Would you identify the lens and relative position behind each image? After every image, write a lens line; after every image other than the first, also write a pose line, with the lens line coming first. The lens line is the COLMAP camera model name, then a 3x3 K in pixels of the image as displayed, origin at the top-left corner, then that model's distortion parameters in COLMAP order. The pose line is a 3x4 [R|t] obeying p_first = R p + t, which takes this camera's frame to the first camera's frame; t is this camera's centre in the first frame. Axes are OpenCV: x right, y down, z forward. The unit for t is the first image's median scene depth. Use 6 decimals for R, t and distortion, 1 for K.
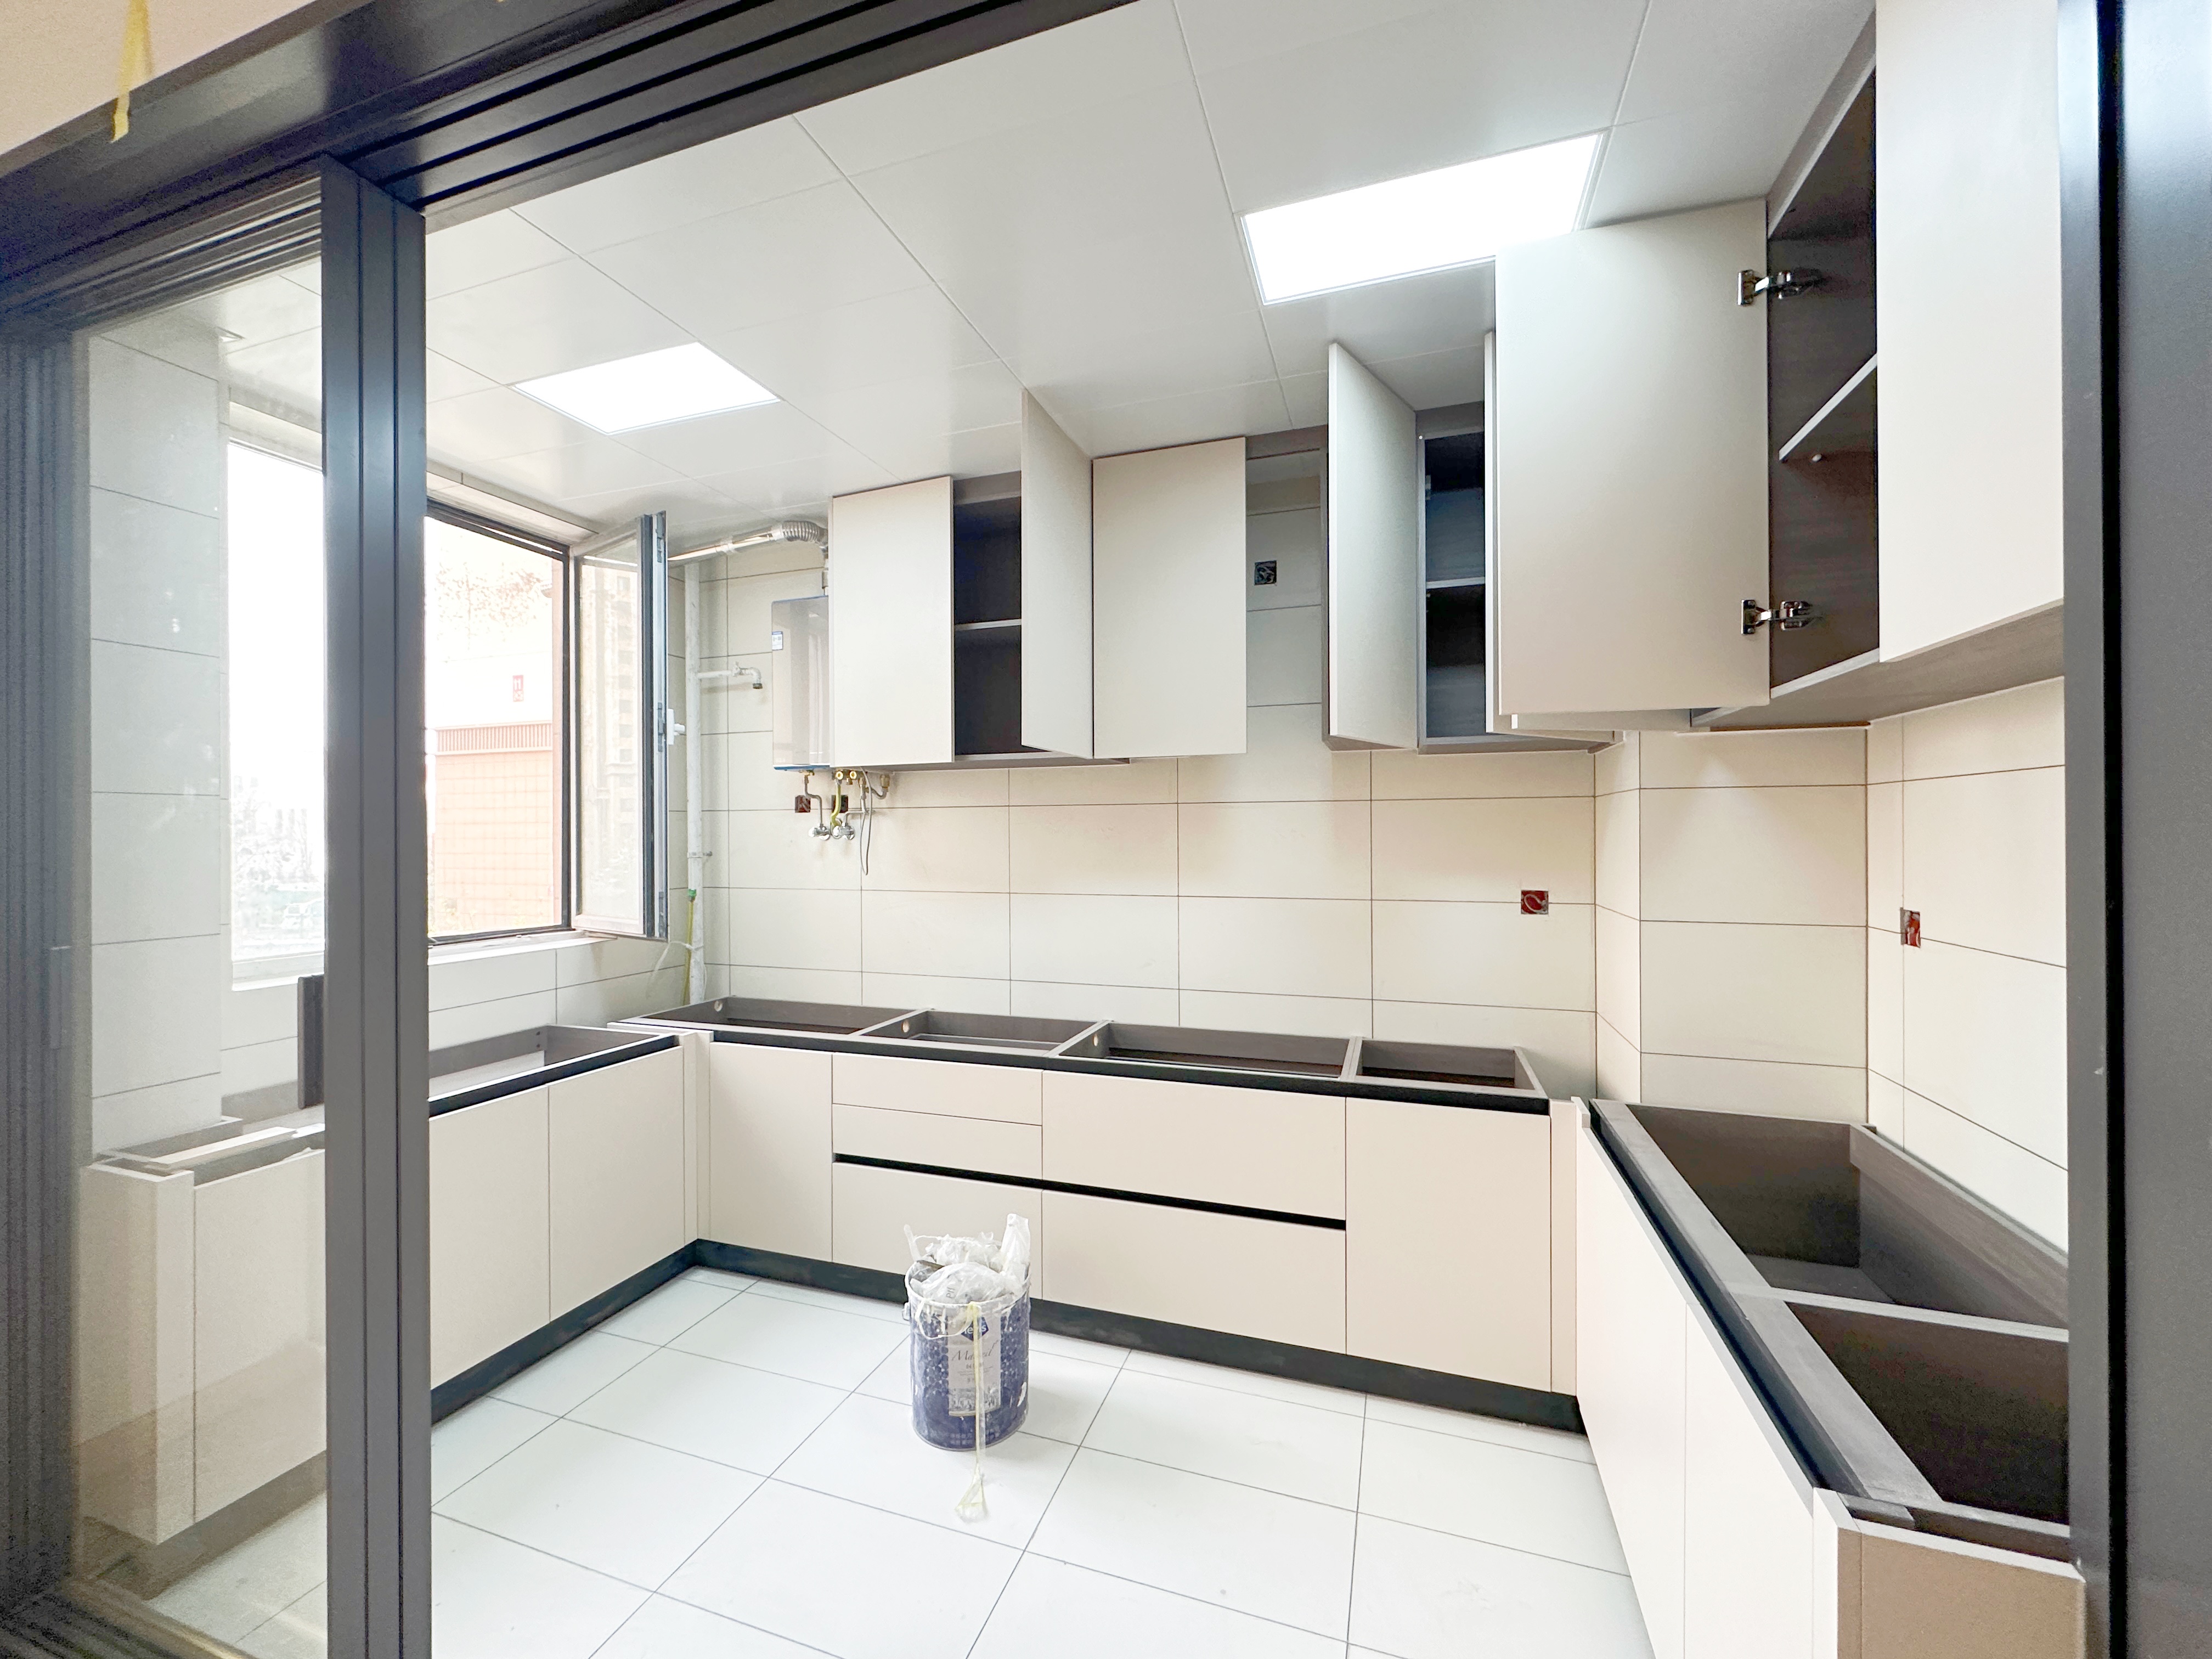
lens RADIAL K [[887.4, 0, 1106.6], [0, 887.4, 832.7], [0, 0, 1]] dist [-0.001662, 0.000265]
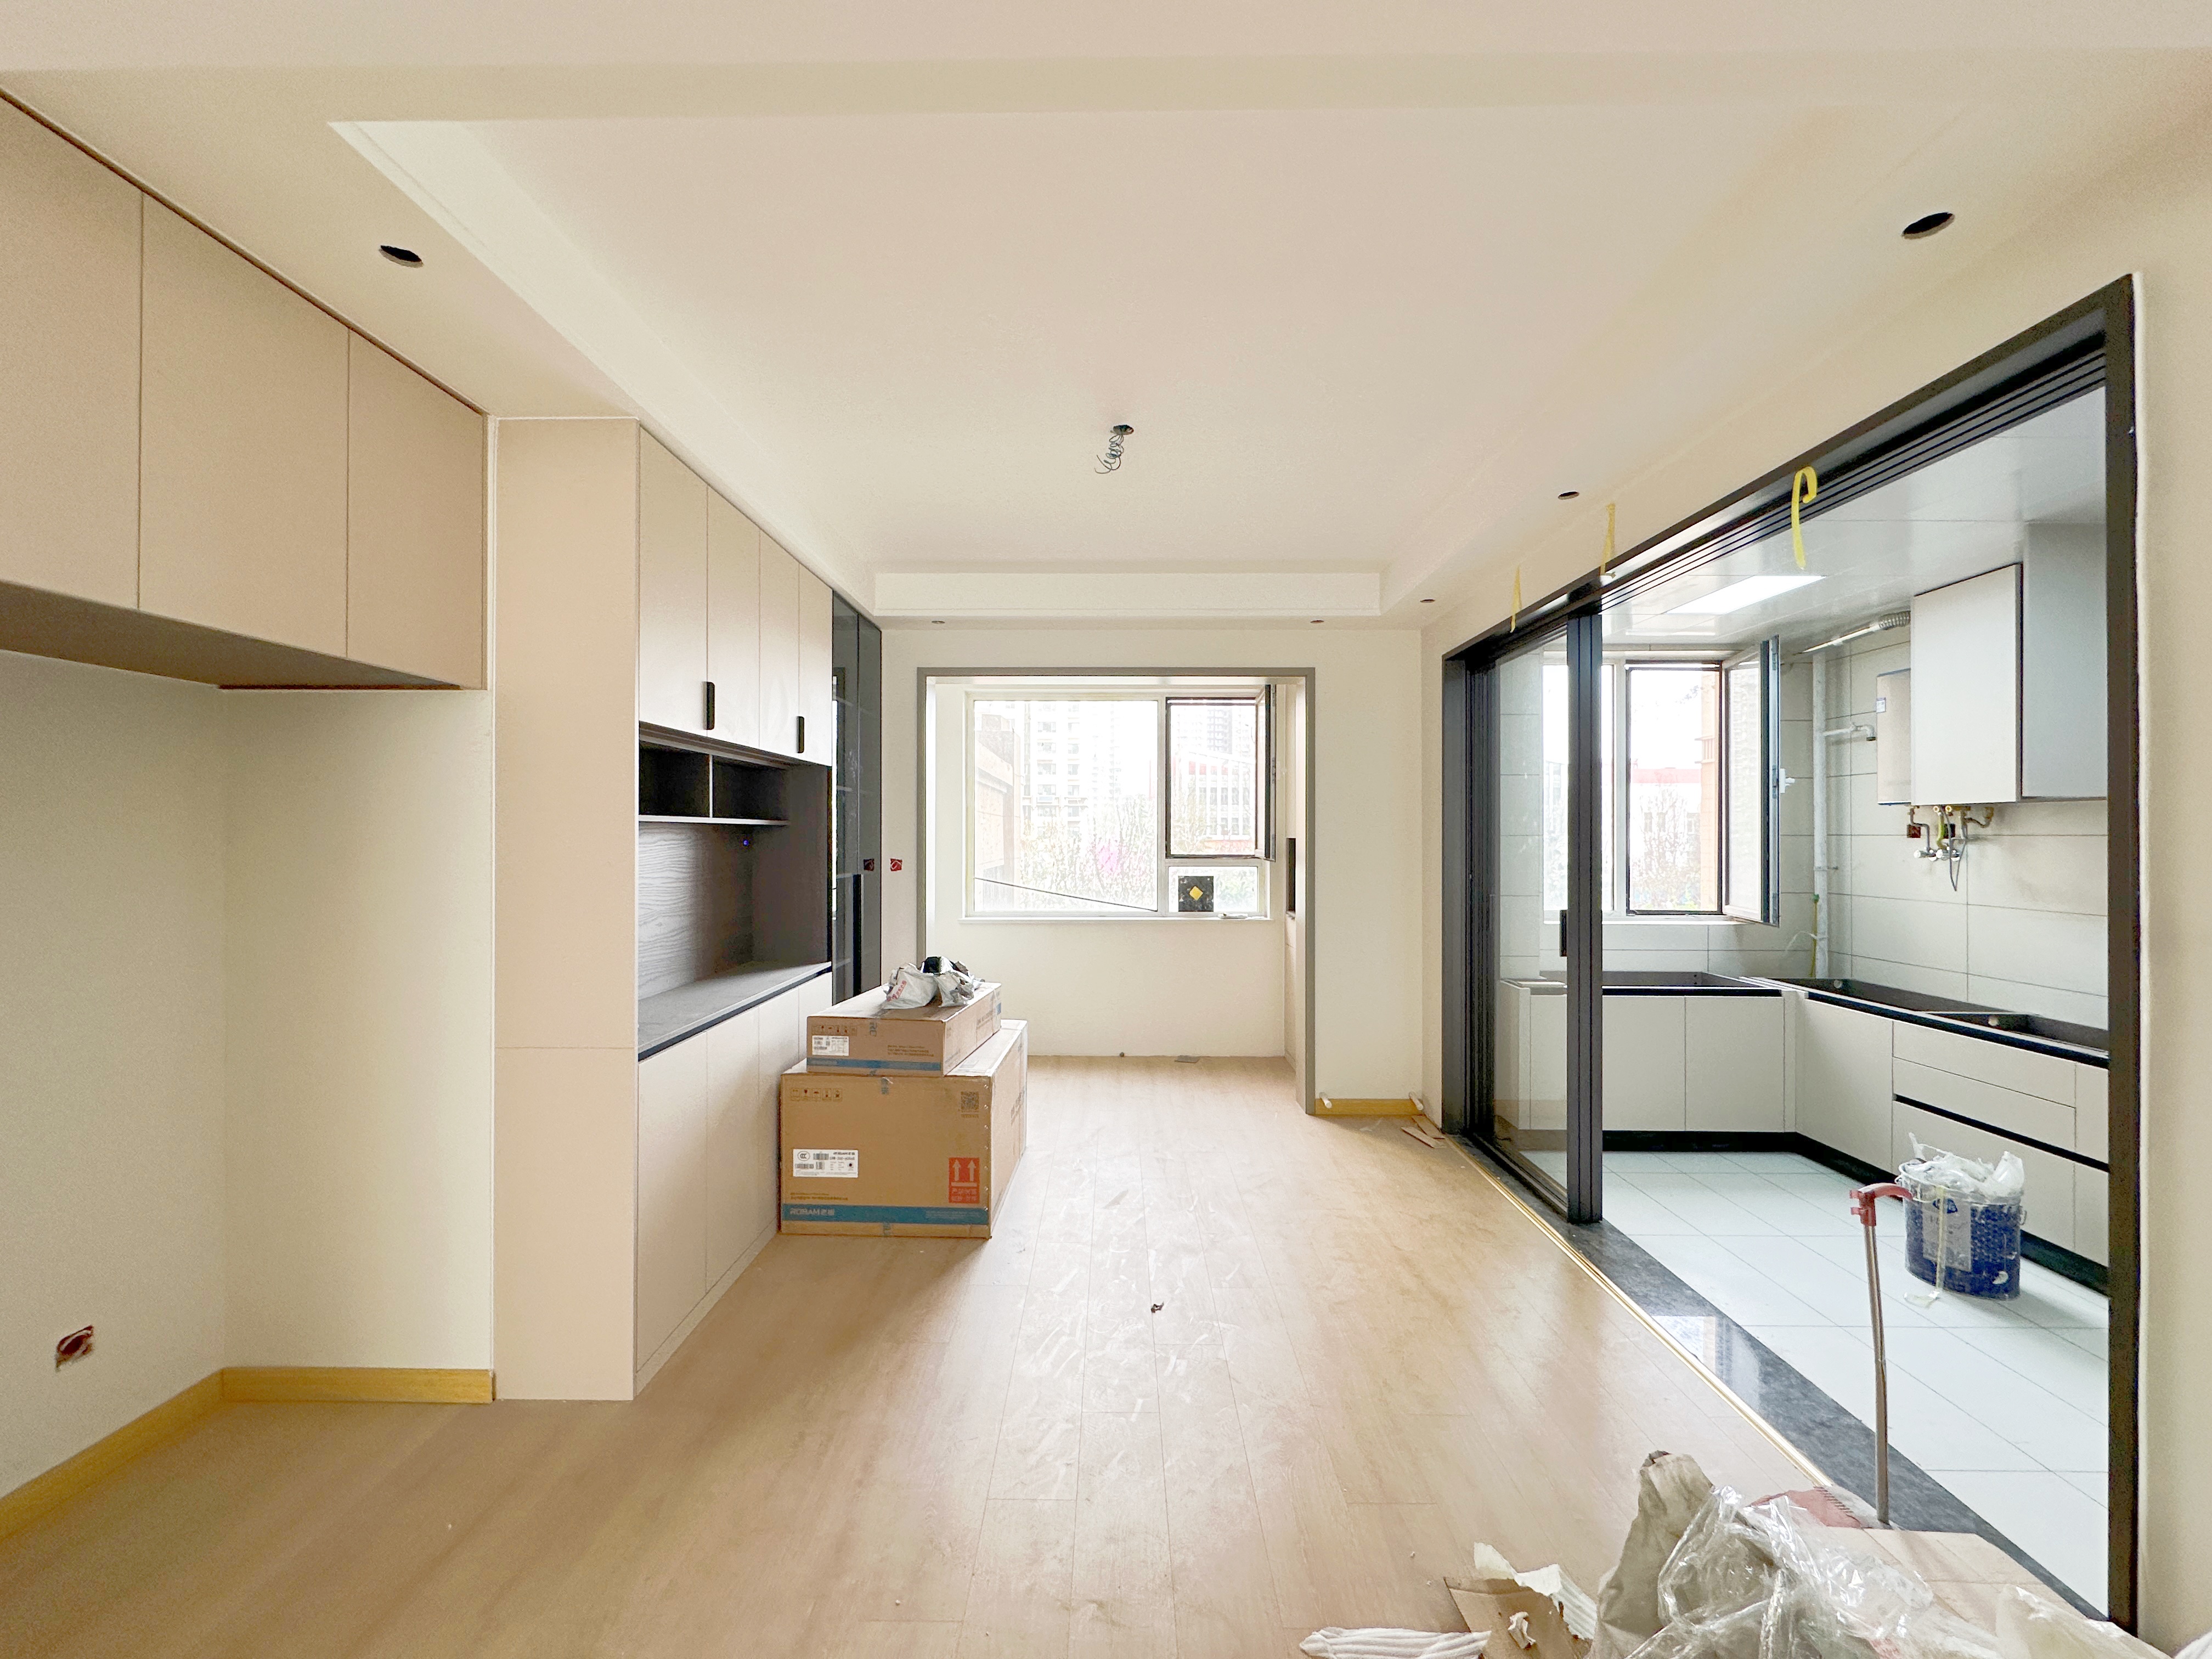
lens RADIAL K [[887.4, 0, 1106.6], [0, 887.4, 832.7], [0, 0, 1]] dist [-0.001662, 0.000265]
pose [[0.319610, 0.003414, -0.947543, 0.509371], [-0.001841, 0.999994, 0.002982, -0.034270], [0.947547, 0.000791, 0.319614, -0.495917]]
